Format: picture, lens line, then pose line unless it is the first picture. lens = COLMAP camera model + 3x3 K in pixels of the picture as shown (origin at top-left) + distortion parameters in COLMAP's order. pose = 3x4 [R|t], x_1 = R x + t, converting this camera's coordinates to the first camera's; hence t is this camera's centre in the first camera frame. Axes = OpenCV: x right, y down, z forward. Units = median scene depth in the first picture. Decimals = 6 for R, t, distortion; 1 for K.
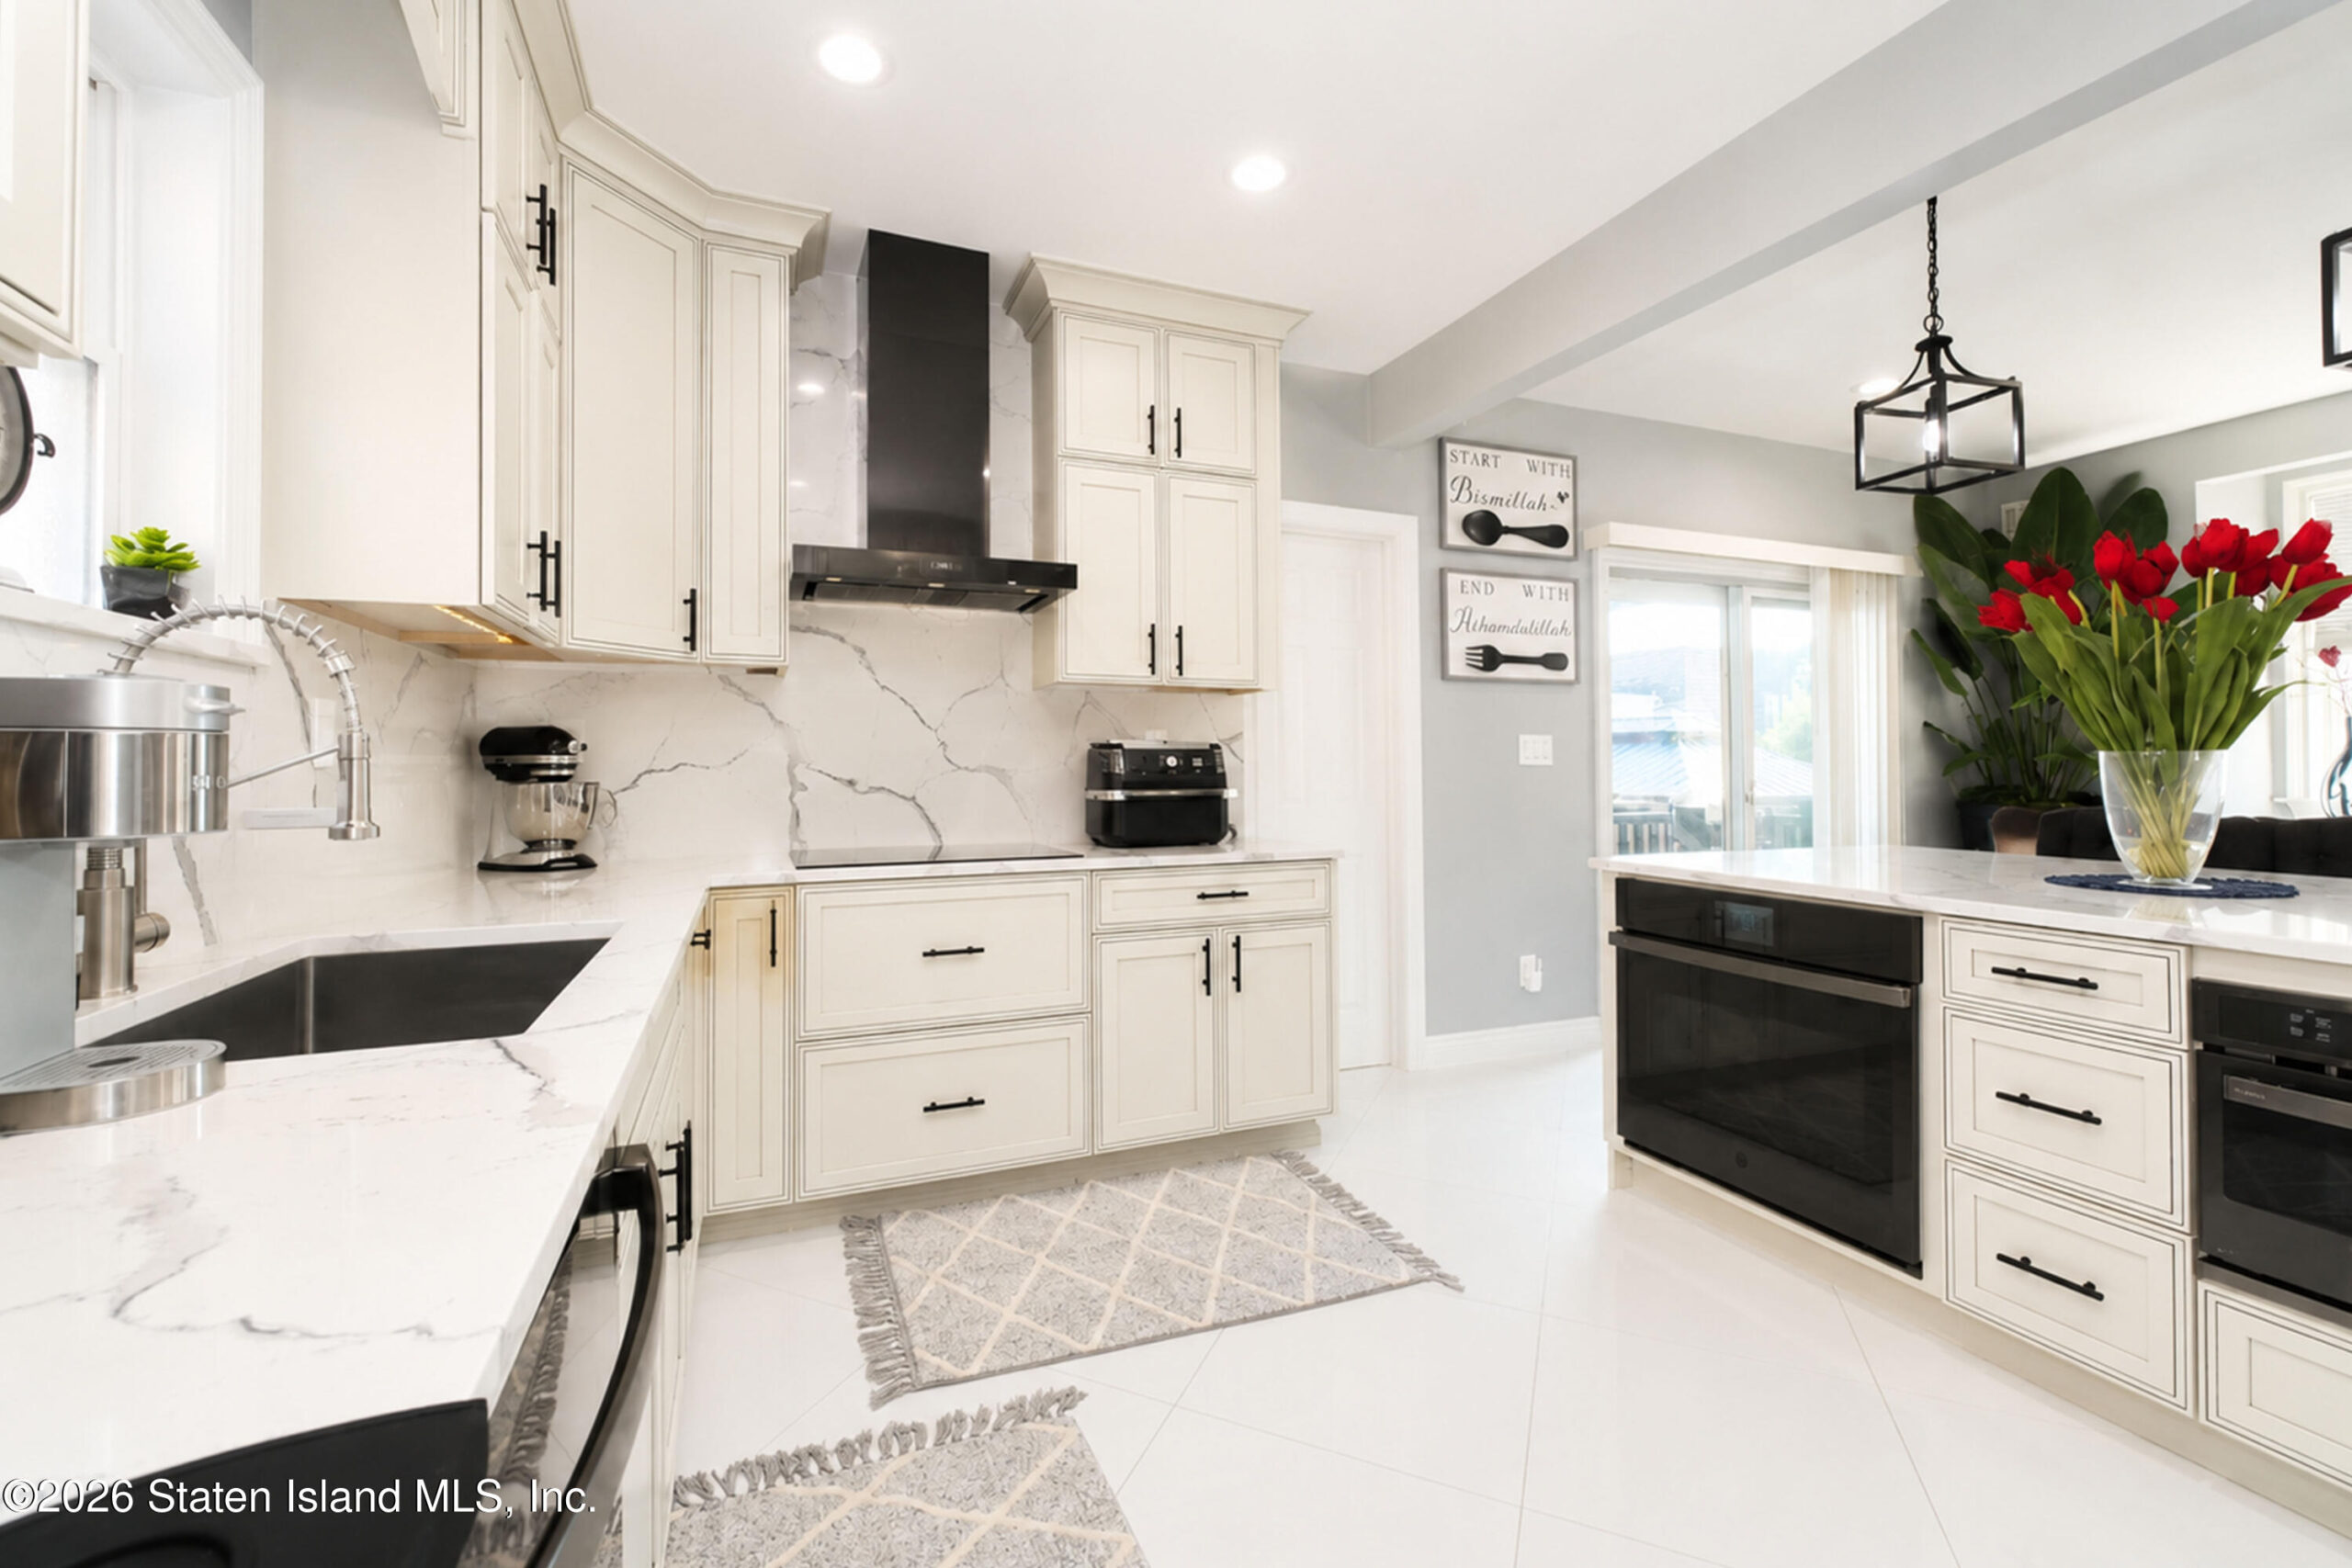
lens RADIAL K [[1044.1, 0, 1190.1], [0, 1044.1, 734.5], [0, 0, 1]] dist [-0.001767, -0.000451]
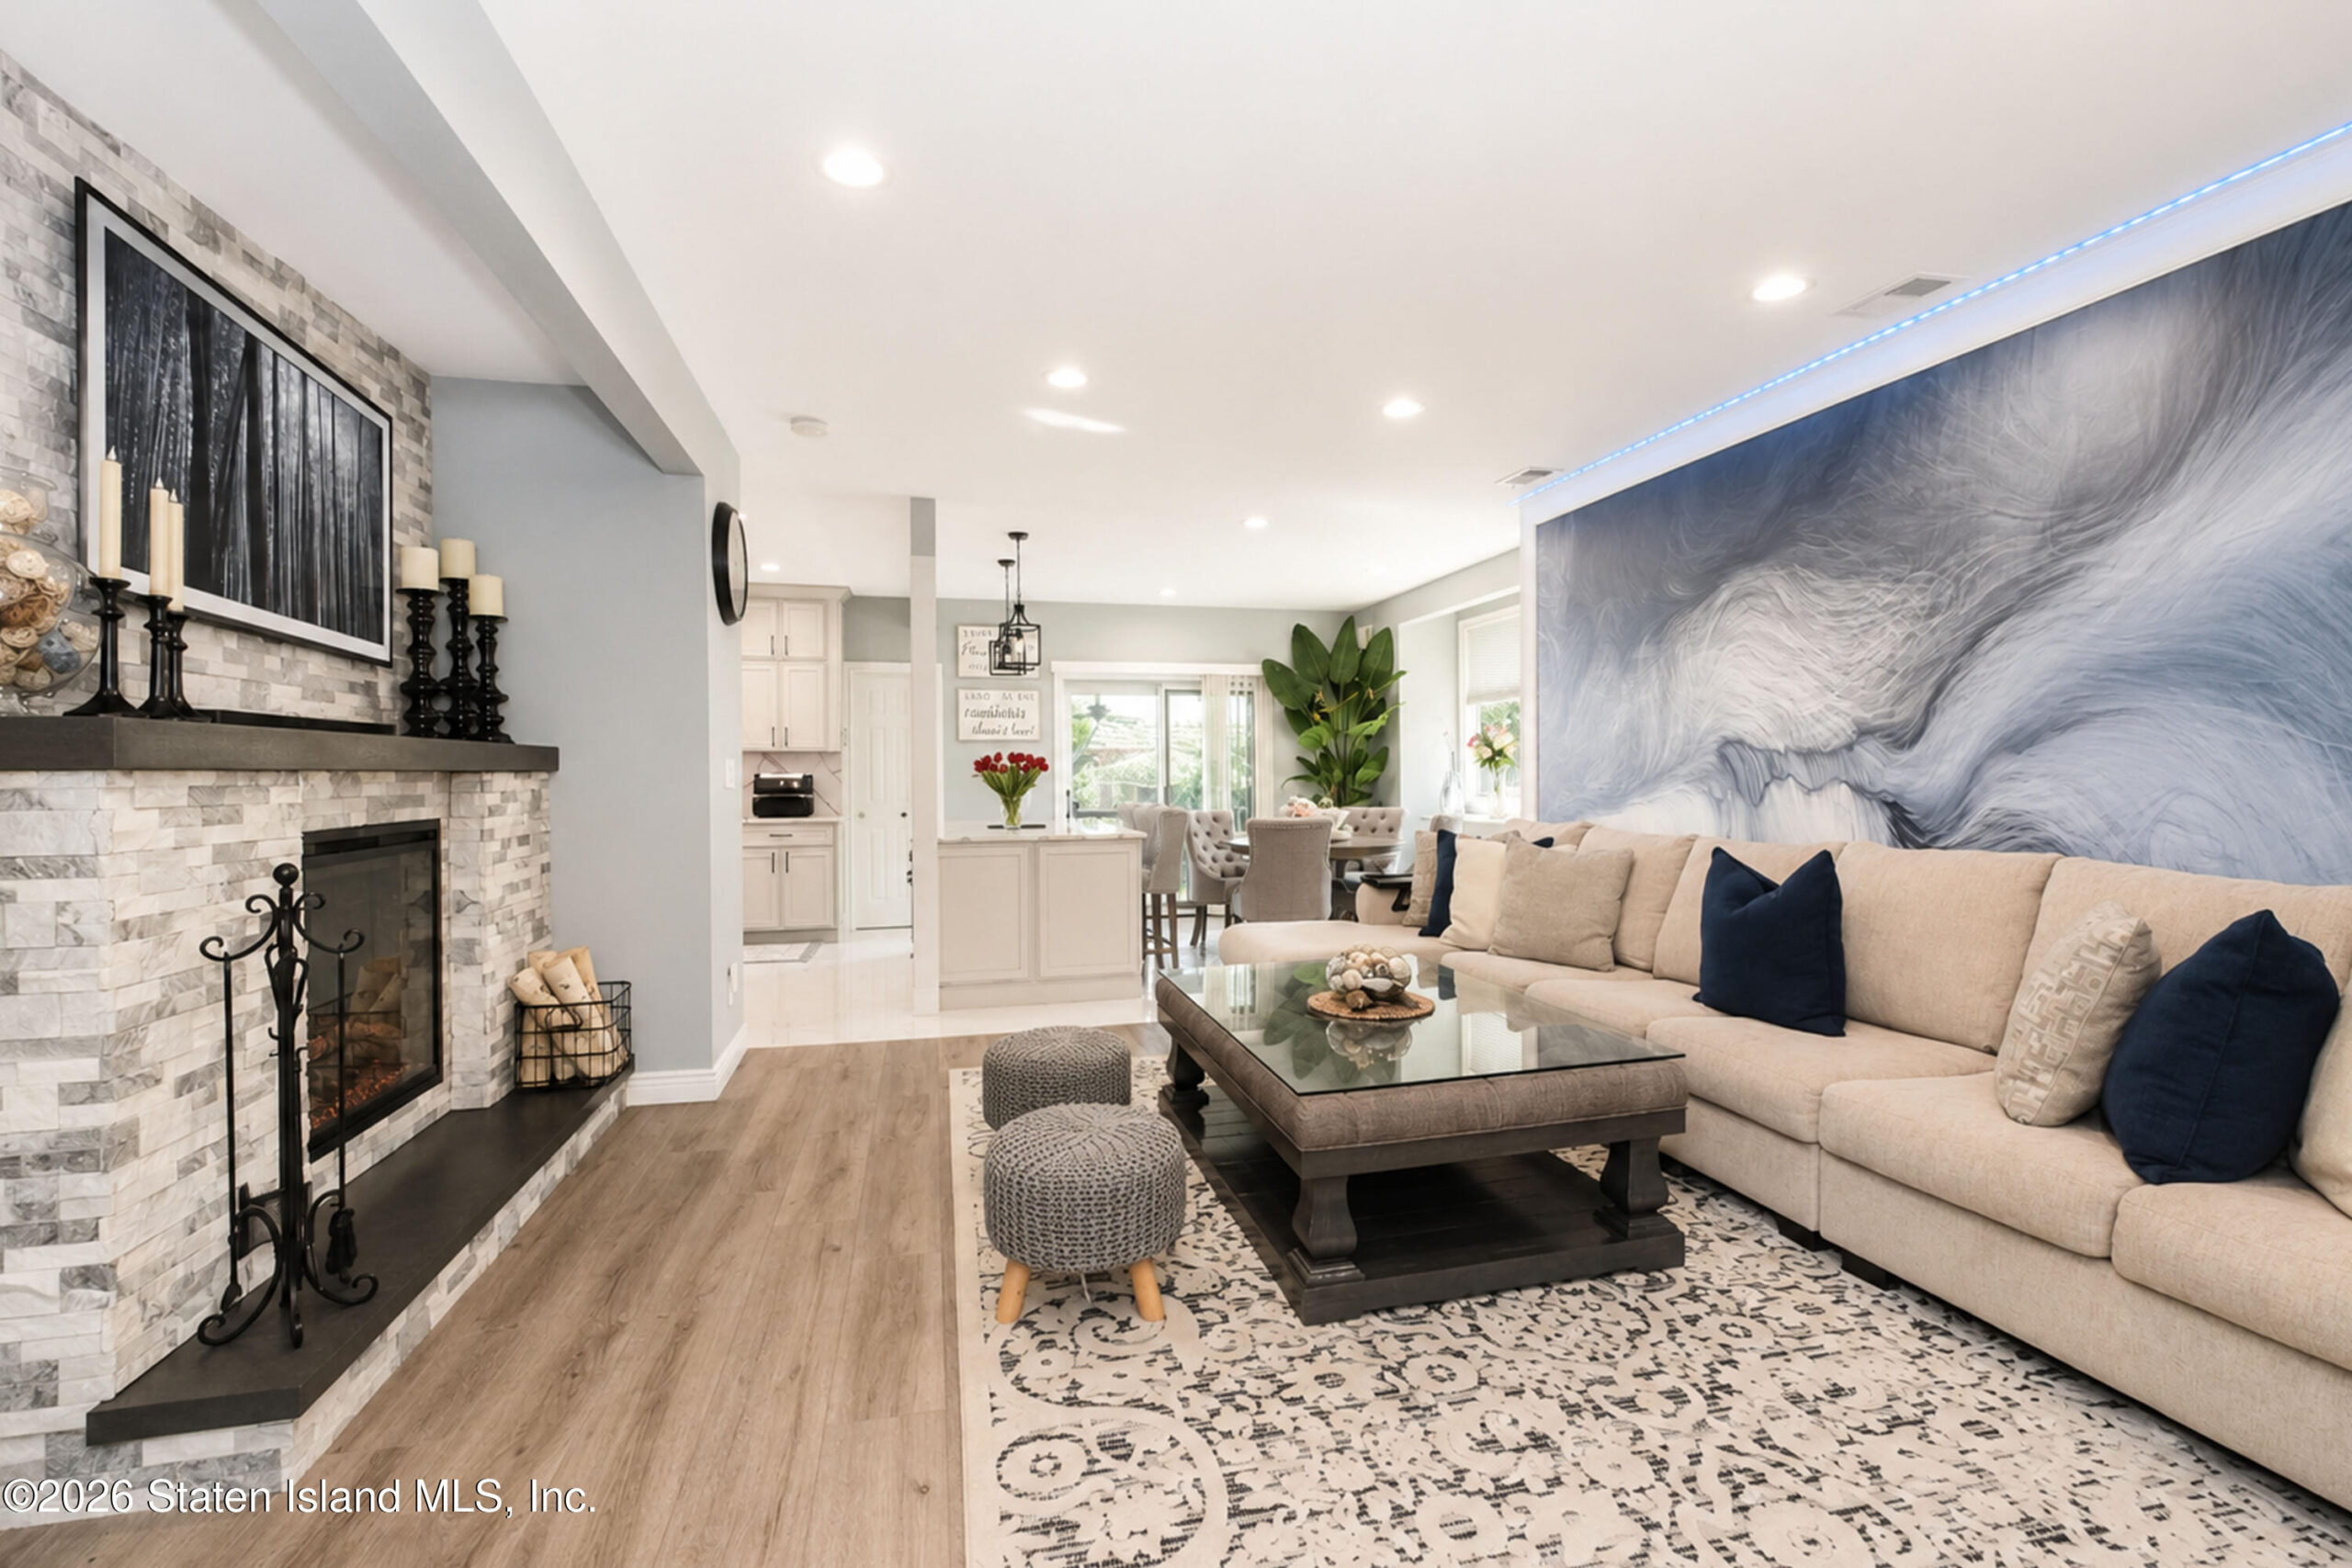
lens RADIAL K [[1079.8, 0, 1220.0], [0, 1079.8, 764.4], [0, 0, 1]] dist [-0.024009, 0.000206]
pose [[0.991089, -0.005757, -0.133077, 1.040823], [0.008618, 0.999744, 0.020928, -0.047040], [0.132923, -0.021888, 0.990885, -1.052420]]
